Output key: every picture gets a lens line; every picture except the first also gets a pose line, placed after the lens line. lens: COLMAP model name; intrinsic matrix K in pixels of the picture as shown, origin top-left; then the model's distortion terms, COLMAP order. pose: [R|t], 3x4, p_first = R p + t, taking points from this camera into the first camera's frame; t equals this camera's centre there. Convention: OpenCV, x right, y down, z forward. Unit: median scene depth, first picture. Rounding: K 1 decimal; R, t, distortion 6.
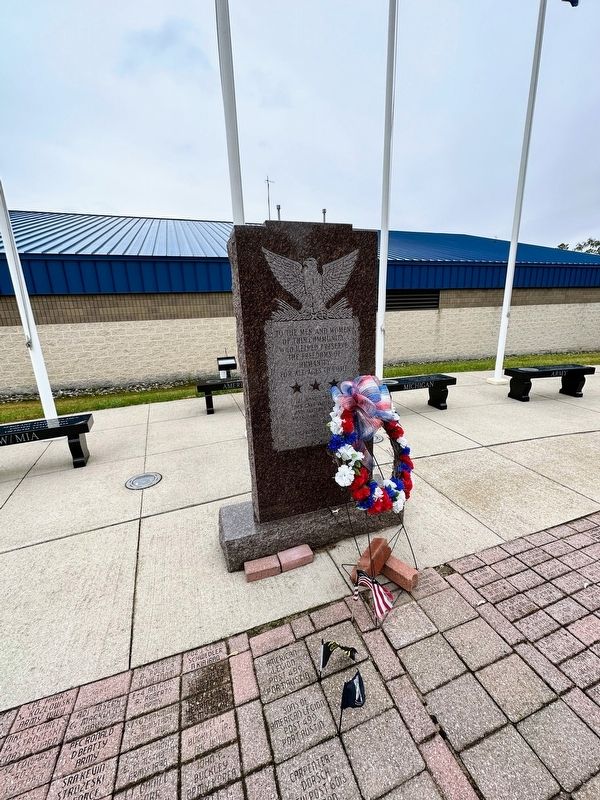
lens RADIAL K [[315.6, 0, 300.0], [0, 315.6, 400.0], [0, 0, 1]] dist [0.006522, -0.000464]
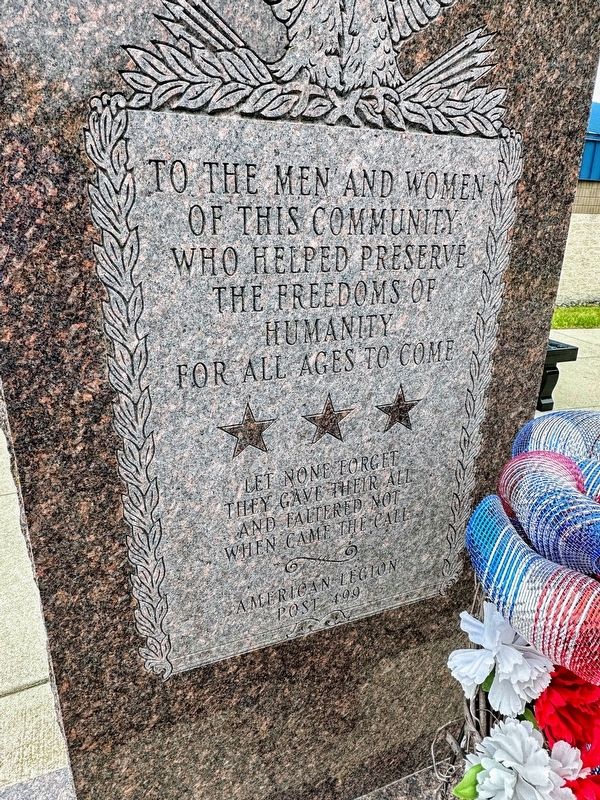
lens RADIAL K [[555.4, 0, 300.0], [0, 555.4, 400.0], [0, 0, 1]] dist [0.000152, 0.000117]
pose [[0.994824, 0.026212, 0.098178, -0.013746], [-0.032502, 0.997483, 0.063025, -0.088851], [-0.096279, -0.065890, 0.993171, 0.597430]]
